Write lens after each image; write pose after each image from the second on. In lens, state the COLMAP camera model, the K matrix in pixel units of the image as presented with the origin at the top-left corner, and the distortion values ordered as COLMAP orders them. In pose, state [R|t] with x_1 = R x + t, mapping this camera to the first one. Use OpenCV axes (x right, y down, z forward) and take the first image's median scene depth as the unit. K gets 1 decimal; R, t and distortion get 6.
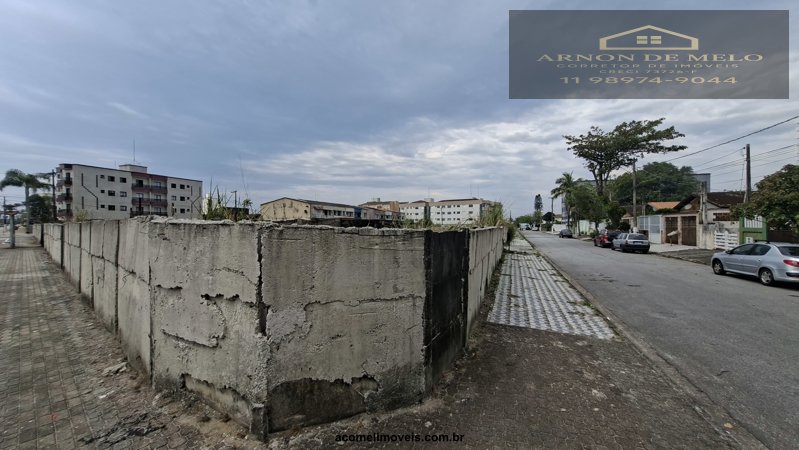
lens RADIAL K [[312.4, 0, 403.2], [0, 312.4, 210.3], [0, 0, 1]] dist [-0.014948, 0.001137]
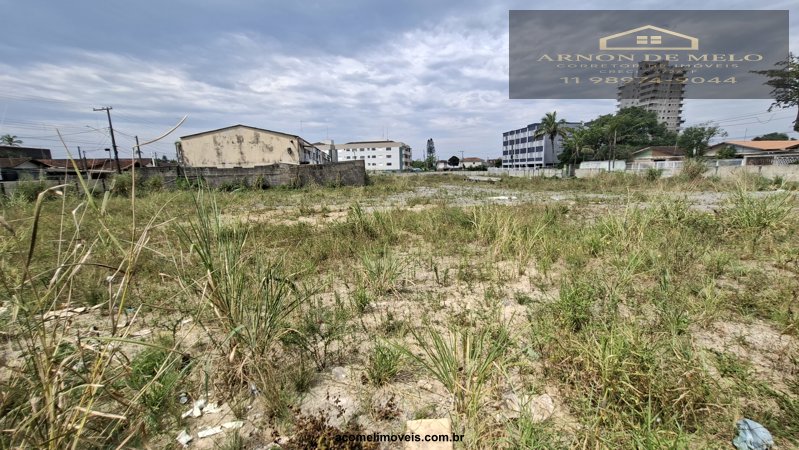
lens RADIAL K [[318.2, 0, 401.9], [0, 318.2, 229.6], [0, 0, 1]] dist [-0.007853, 0.002286]
pose [[0.867025, -0.111958, 0.485524, -0.202022], [0.000565, 0.974650, 0.223736, 0.006860], [-0.498265, -0.193711, 0.845108, 0.158222]]
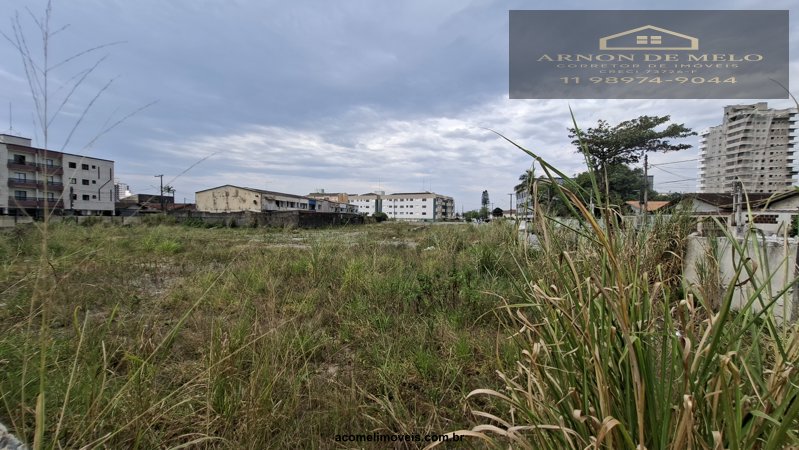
lens RADIAL K [[318.2, 0, 398.8], [0, 318.2, 212.6], [0, 0, 1]] dist [-0.007853, 0.002286]
pose [[0.983357, 0.016686, 0.180915, -0.037938], [-0.022003, 0.999382, 0.027420, -0.000067], [-0.180346, -0.030944, 0.983116, 0.033799]]
